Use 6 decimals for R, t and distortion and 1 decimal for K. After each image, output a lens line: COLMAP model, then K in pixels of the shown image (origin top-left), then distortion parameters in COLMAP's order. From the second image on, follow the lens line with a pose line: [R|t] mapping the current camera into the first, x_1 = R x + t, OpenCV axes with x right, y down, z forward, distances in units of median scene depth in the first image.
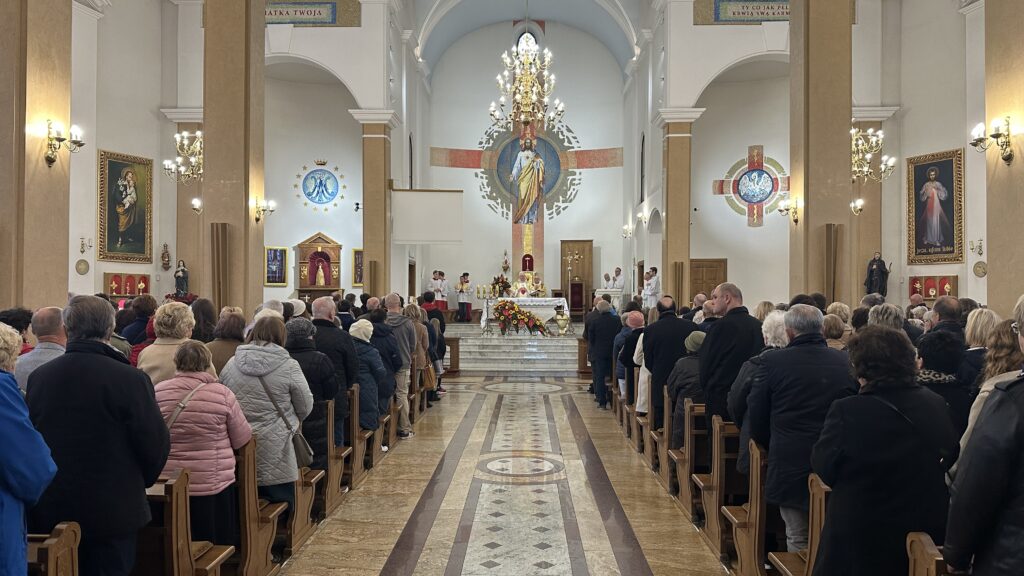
lens RADIAL K [[708.8, 0, 508.0], [0, 708.8, 289.8], [0, 0, 1]] dist [0.125559, -0.169113]
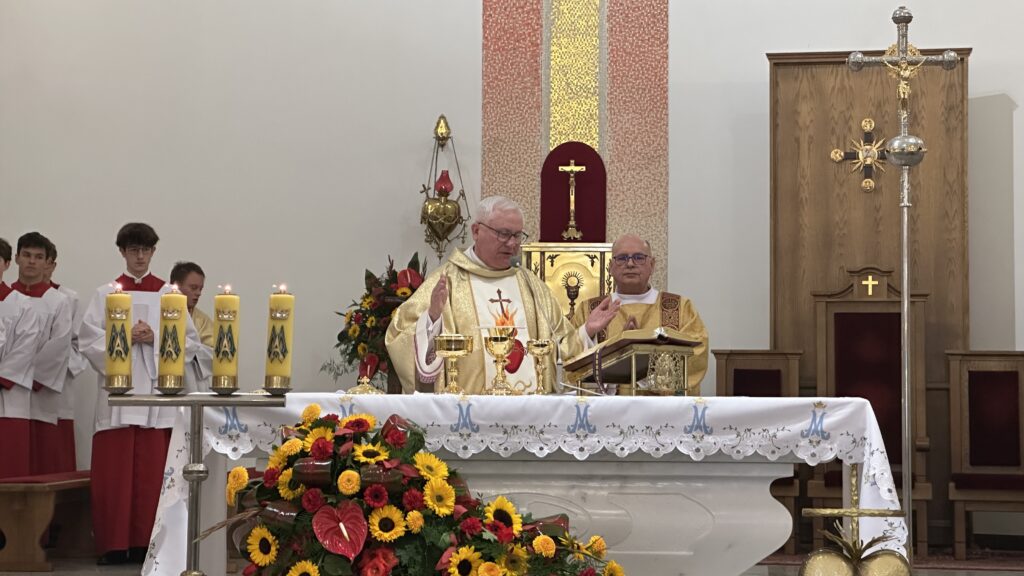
lens RADIAL K [[2273.2, 0, 522.8], [0, 2273.2, 246.5], [0, 0, 1]] dist [0.186326, 0.000000]
pose [[0.999970, 0.005022, -0.005923, 0.019288], [-0.005356, 0.998320, -0.057698, 0.006305], [0.005623, 0.057728, 0.998317, 0.459997]]
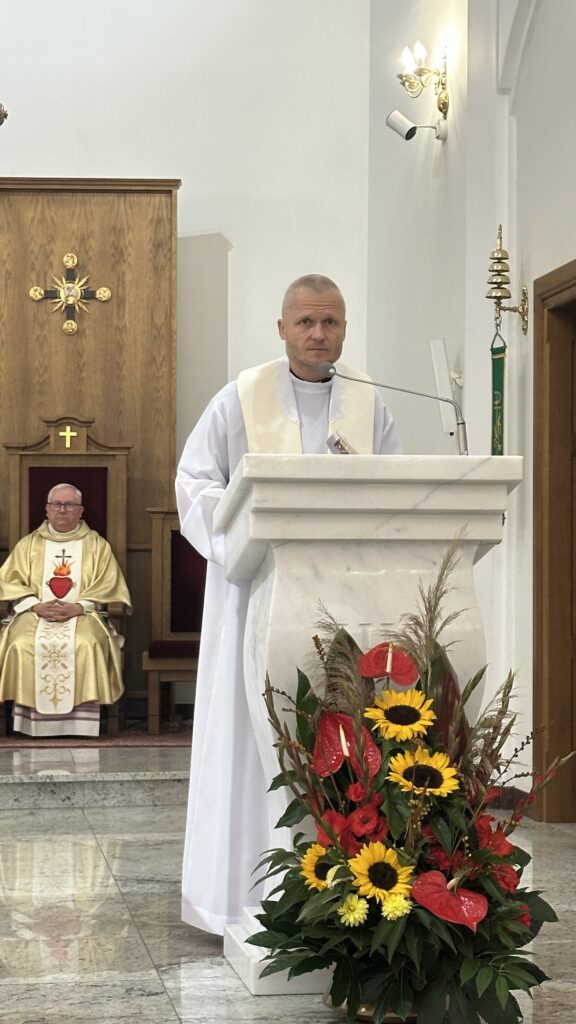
lens RADIAL K [[2110.9, 0, 297.0], [0, 2110.9, 520.0], [0, 0, 1]] dist [0.150246, 0.000000]
pose [[0.983229, 0.006823, 0.182250, 0.061390], [-0.004523, 0.999905, -0.013030, 0.007428], [-0.182322, 0.011987, 0.983166, 0.539081]]
